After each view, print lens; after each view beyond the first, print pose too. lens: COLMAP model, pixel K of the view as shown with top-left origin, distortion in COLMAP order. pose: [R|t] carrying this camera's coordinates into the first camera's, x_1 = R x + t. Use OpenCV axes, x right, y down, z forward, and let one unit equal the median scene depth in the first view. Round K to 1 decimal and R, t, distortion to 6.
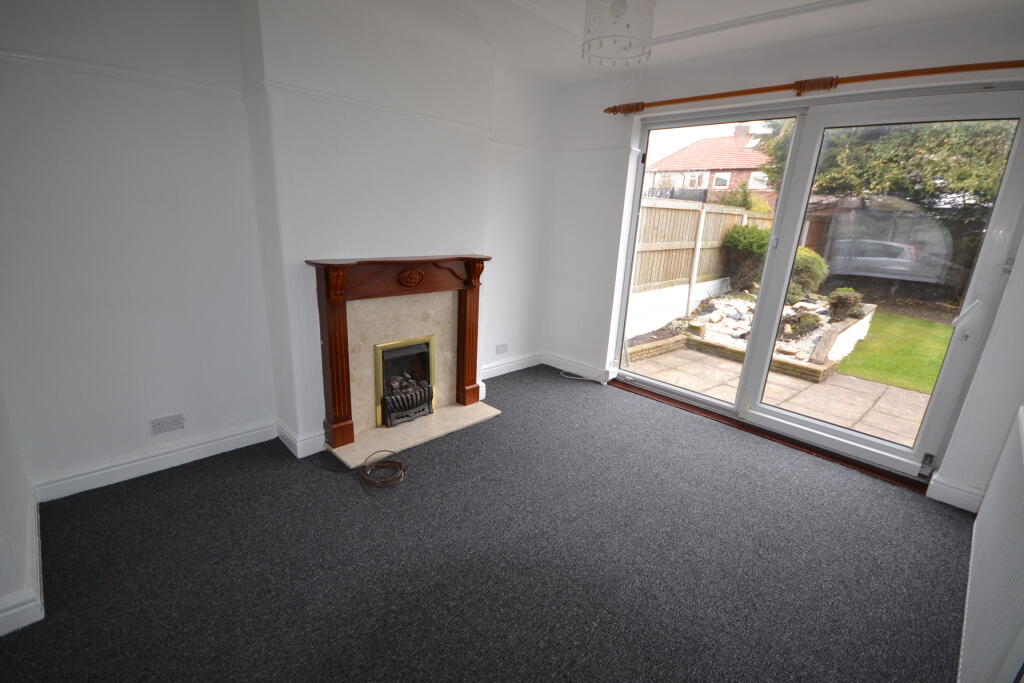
lens RADIAL K [[460.5, 0, 512.5], [0, 460.5, 344.5], [0, 0, 1]] dist [0.000785, 0.000522]
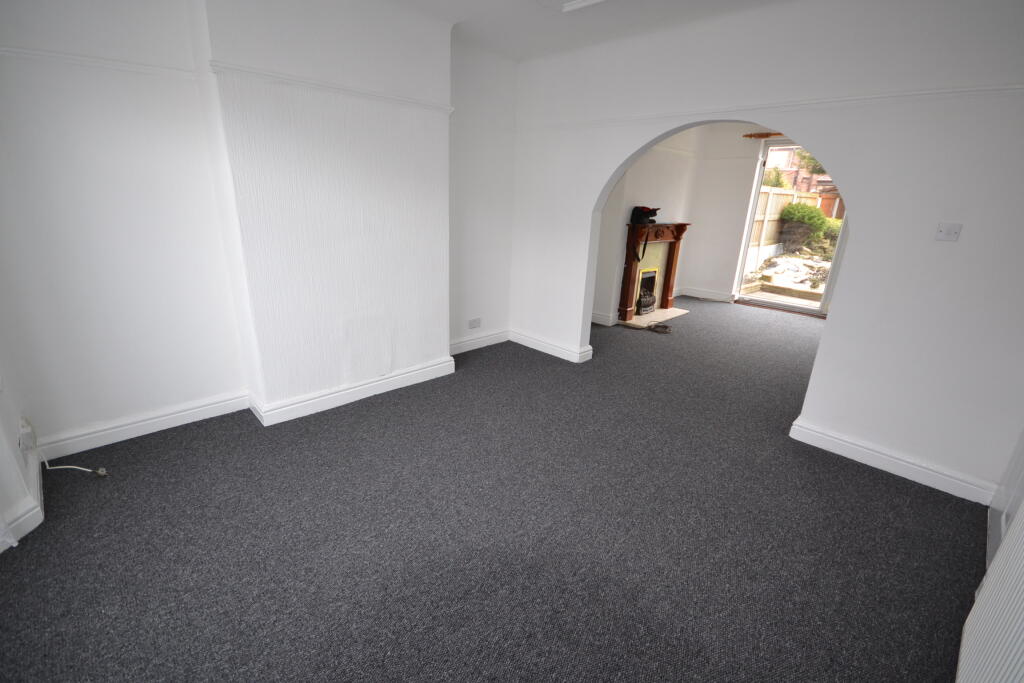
lens RADIAL K [[460.5, 0, 503.3], [0, 460.5, 344.5], [0, 0, 1]] dist [0.000785, 0.000522]
pose [[0.999794, -0.008073, -0.018607, -0.386970], [0.008822, 0.999141, 0.040501, 0.106715], [0.018264, -0.040657, 0.999006, -0.434028]]
